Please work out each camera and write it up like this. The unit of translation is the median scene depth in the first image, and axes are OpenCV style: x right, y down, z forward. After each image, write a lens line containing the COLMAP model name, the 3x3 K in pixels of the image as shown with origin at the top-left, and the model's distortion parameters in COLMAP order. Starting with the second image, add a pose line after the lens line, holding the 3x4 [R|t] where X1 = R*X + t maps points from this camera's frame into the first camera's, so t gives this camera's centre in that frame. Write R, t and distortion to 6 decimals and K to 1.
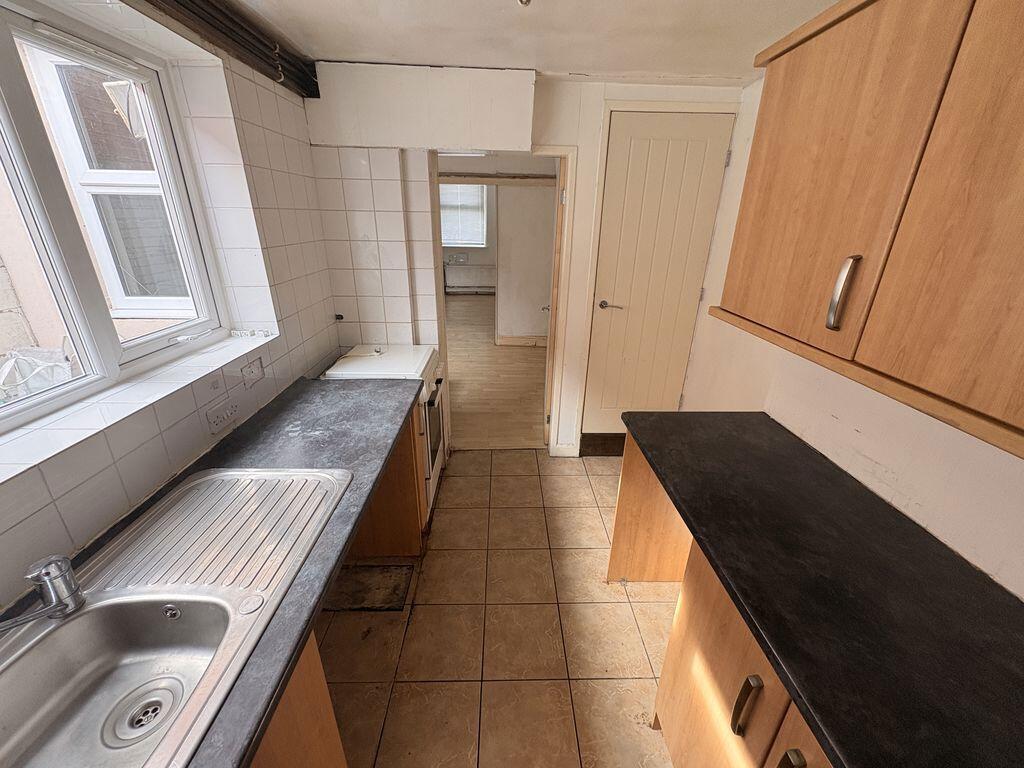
lens RADIAL K [[407.5, 0, 510.2], [0, 407.5, 381.9], [0, 0, 1]] dist [0.001568, -0.000163]
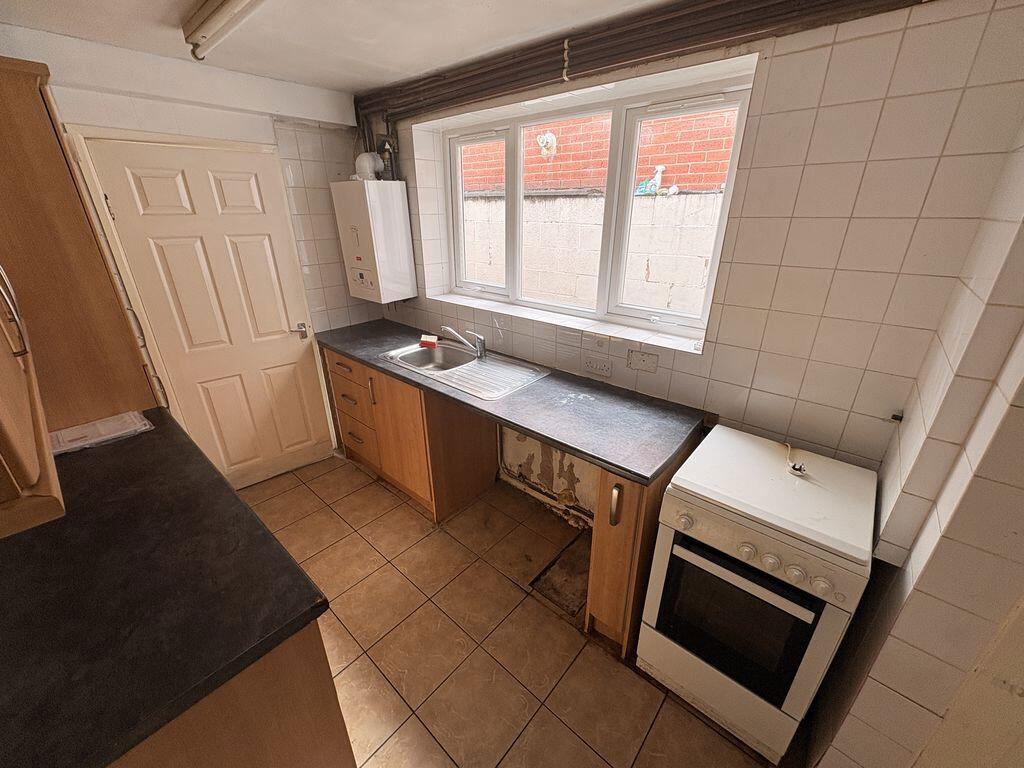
lens RADIAL K [[407.5, 0, 512.0], [0, 407.5, 382.8], [0, 0, 1]] dist [0.001568, -0.000163]
pose [[-0.672872, 0.276082, -0.686310, 0.443228], [-0.284240, 0.760043, 0.584417, -0.574982], [0.682972, 0.588314, -0.432938, 1.363609]]
